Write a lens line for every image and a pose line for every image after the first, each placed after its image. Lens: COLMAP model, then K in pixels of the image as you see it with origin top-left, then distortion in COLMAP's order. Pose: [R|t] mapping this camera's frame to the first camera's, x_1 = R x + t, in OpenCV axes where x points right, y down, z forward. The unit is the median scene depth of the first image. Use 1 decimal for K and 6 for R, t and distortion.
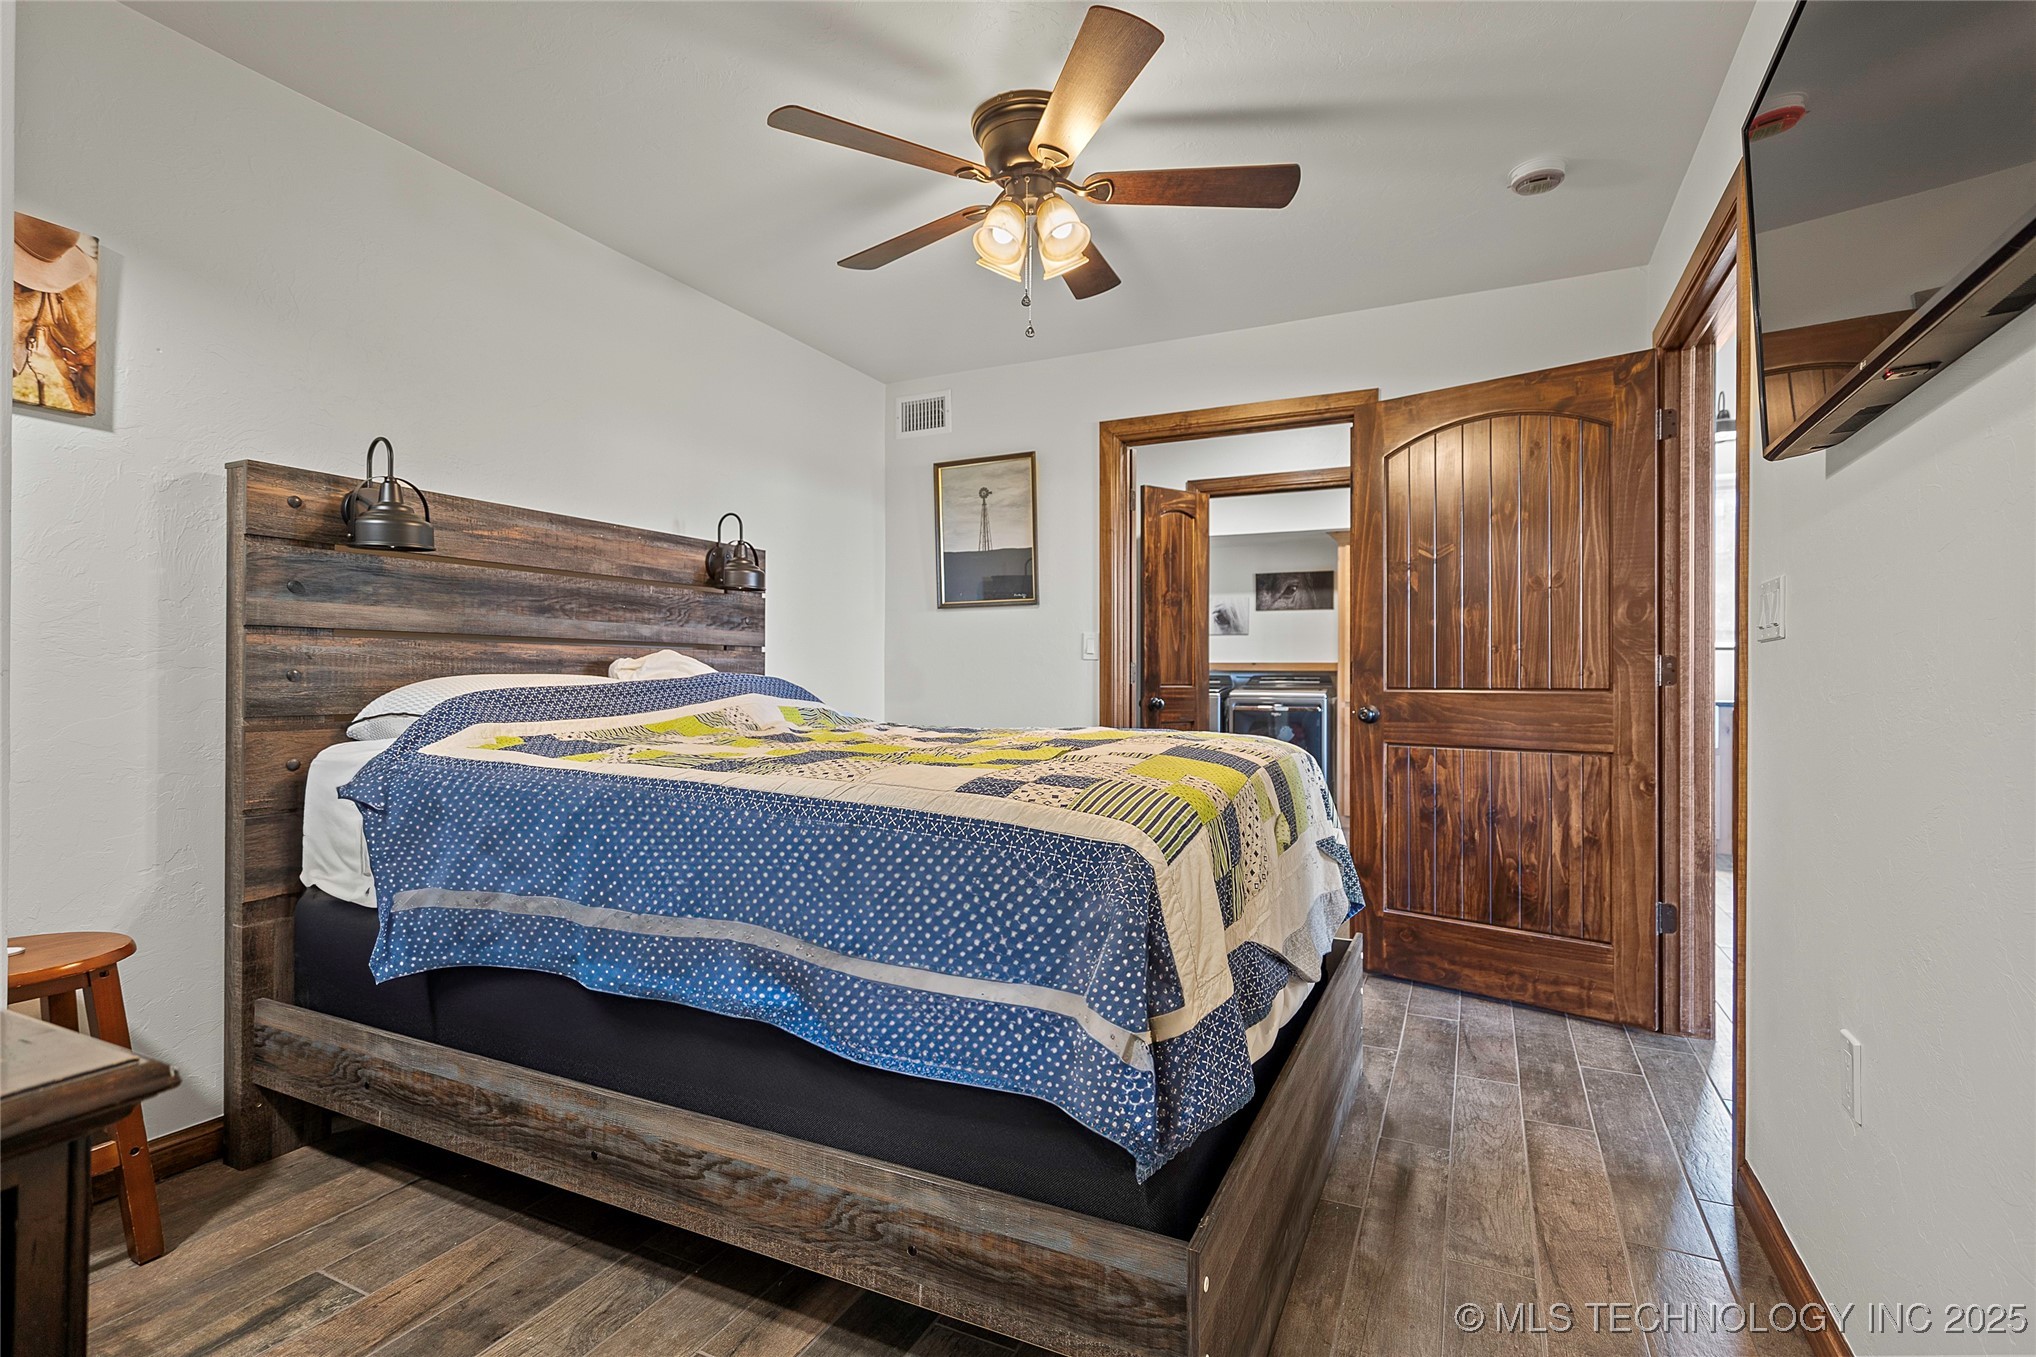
lens RADIAL K [[951.9, 0, 1023.3], [0, 951.9, 671.5], [0, 0, 1]] dist [-0.002573, 0.001825]
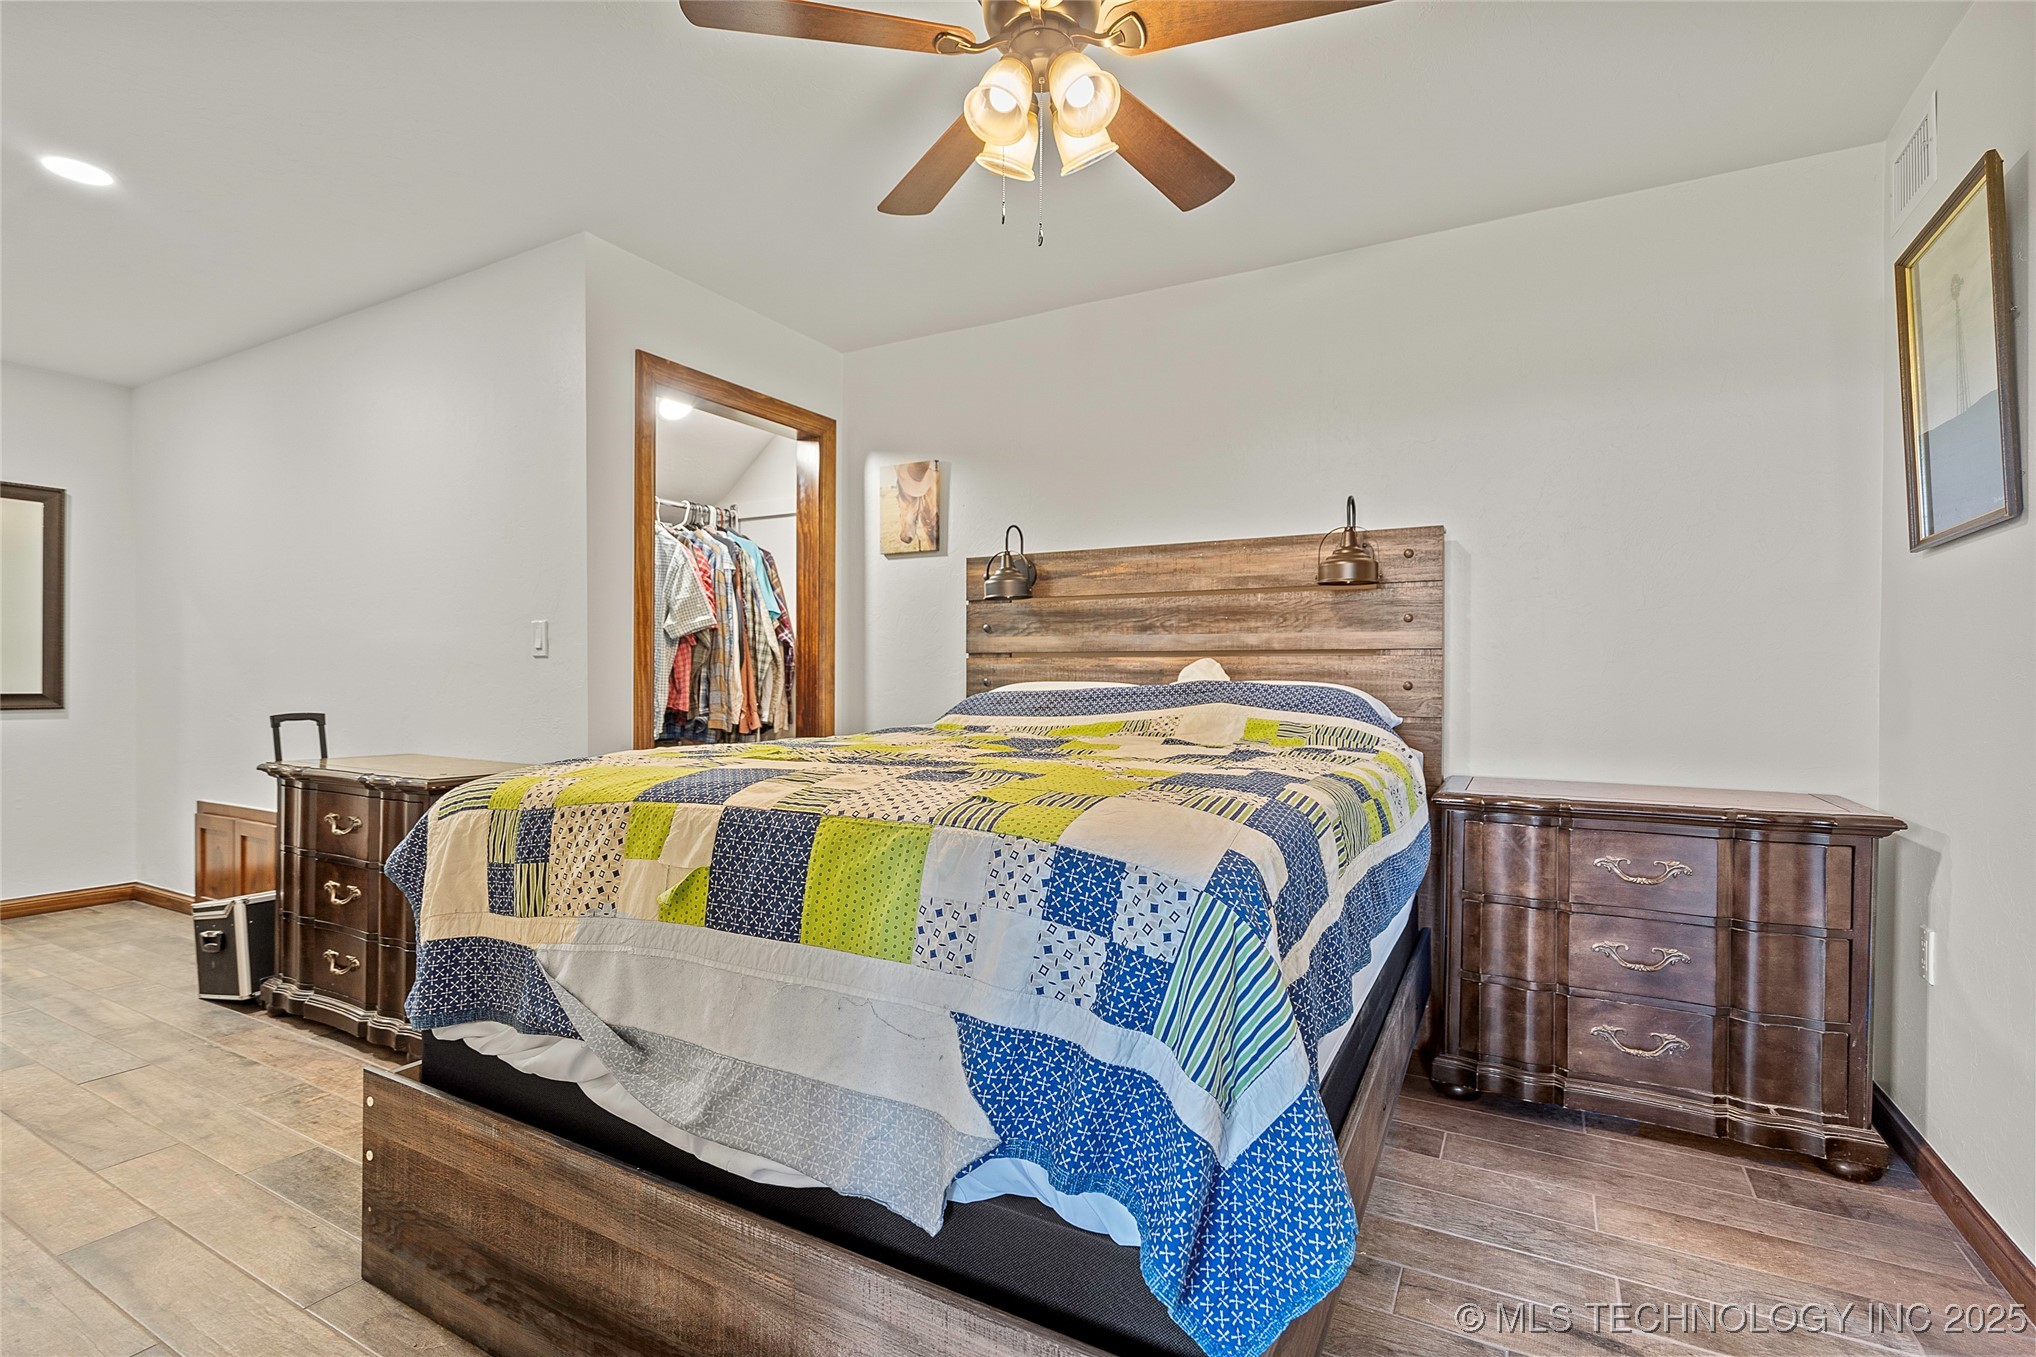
lens RADIAL K [[951.9, 0, 1018.2], [0, 951.9, 690.0], [0, 0, 1]] dist [-0.002573, 0.001825]
pose [[-0.059593, -0.008645, -0.998185, 0.678132], [-0.008177, 0.999933, -0.008172, 0.023020], [0.998189, 0.007675, -0.059660, 0.893422]]
